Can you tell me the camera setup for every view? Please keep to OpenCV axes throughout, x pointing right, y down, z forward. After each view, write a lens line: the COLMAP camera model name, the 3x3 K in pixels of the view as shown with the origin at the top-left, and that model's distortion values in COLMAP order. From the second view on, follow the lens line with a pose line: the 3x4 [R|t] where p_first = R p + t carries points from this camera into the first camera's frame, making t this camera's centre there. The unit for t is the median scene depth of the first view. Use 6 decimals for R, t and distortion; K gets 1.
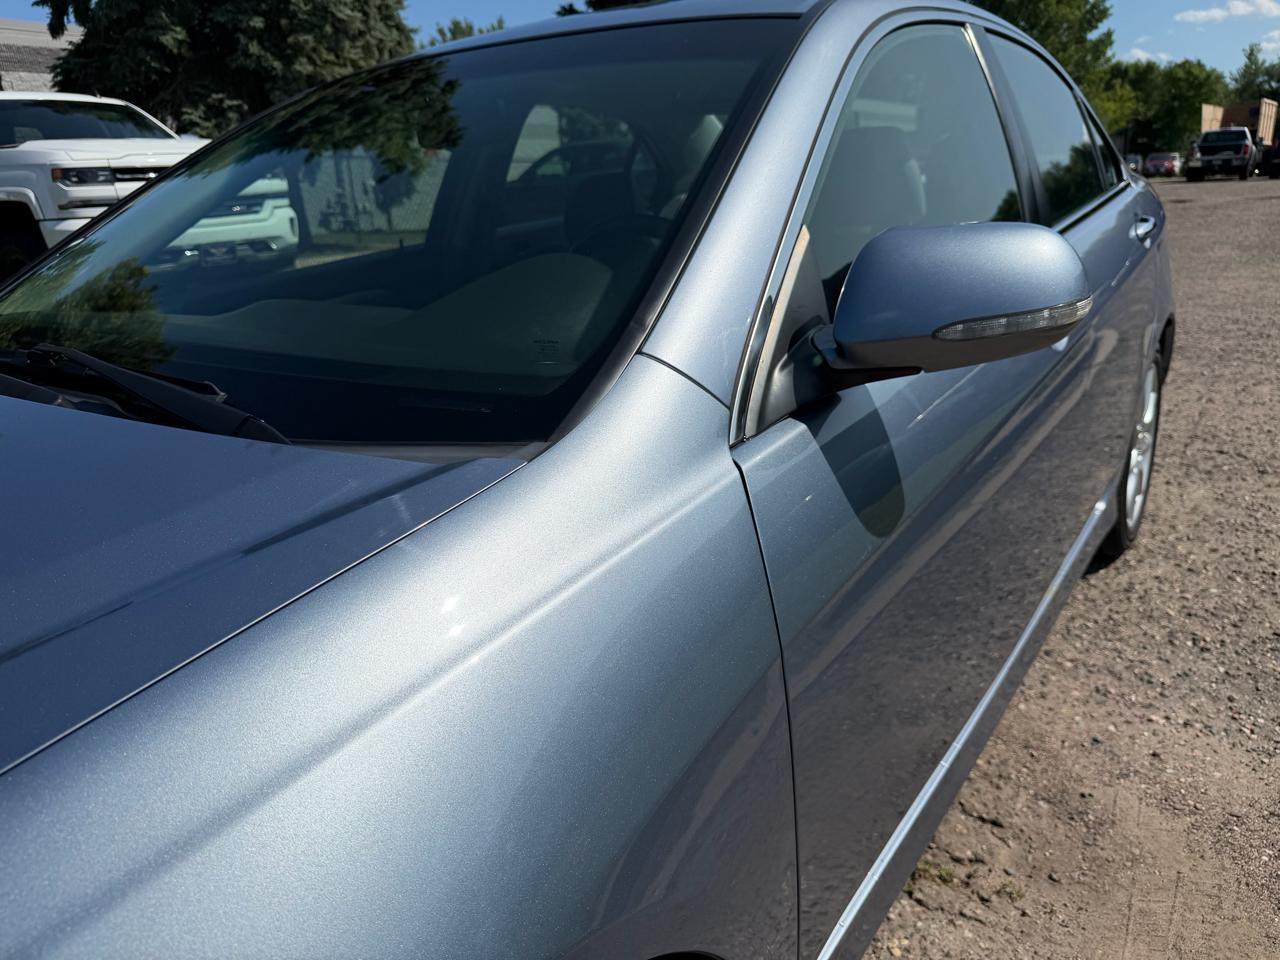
lens RADIAL K [[978.7, 0, 640.0], [0, 978.7, 480.0], [0, 0, 1]] dist [-0.006546, 0.000948]
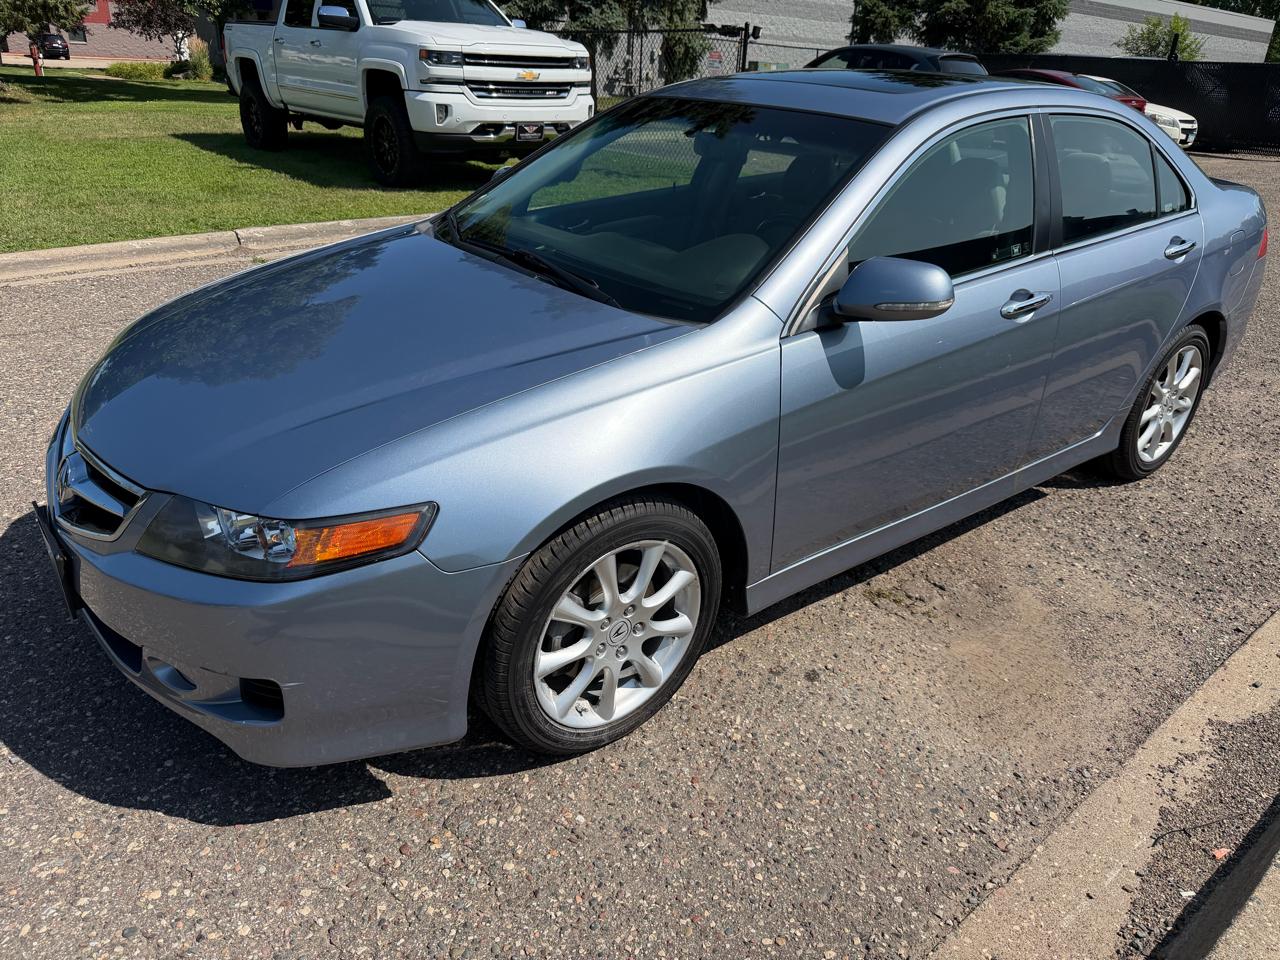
lens RADIAL K [[978.7, 0, 640.0], [0, 978.7, 480.0], [0, 0, 1]] dist [-0.006546, 0.000948]
pose [[0.957580, 0.201316, -0.206184, 0.045599], [-0.176177, 0.975201, 0.133959, 0.006697], [0.228039, -0.091952, 0.969300, -0.214111]]
